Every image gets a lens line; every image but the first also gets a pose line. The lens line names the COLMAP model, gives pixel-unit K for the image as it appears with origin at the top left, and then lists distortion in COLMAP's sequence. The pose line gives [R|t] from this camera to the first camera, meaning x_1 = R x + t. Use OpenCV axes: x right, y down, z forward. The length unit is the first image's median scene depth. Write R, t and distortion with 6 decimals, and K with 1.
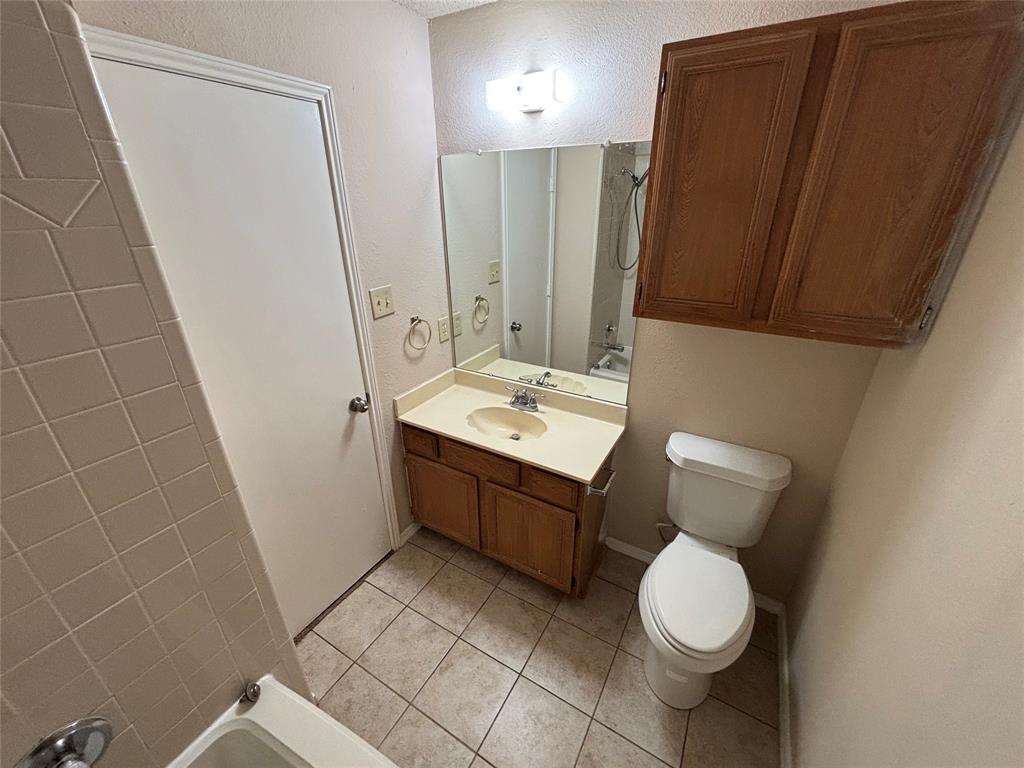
lens RADIAL K [[412.8, 0, 509.9], [0, 412.8, 384.5], [0, 0, 1]] dist [0.008712, 0.000258]
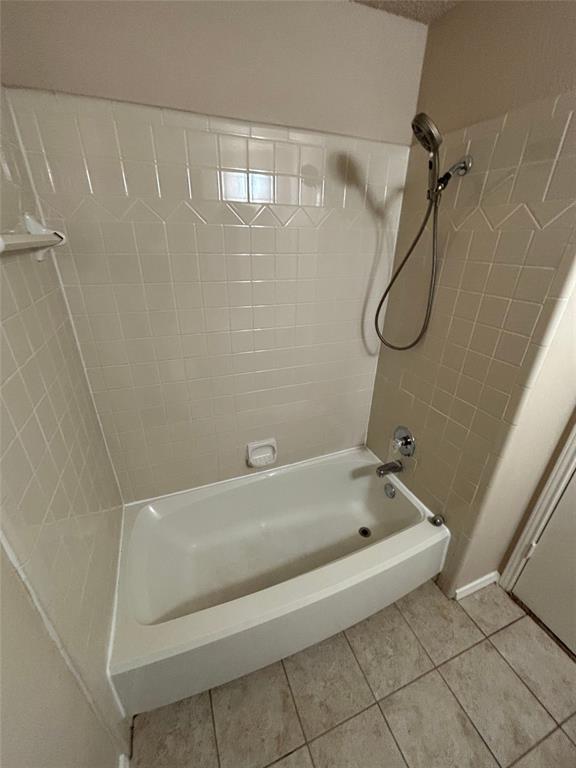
lens RADIAL K [[309.6, 0, 287.4], [0, 309.6, 384.3], [0, 0, 1]] dist [0.008712, 0.000258]
pose [[-0.614304, 0.330402, -0.716565, 0.359314], [-0.335803, 0.712310, 0.616321, -0.168580], [0.714050, 0.619233, -0.326625, 0.500918]]
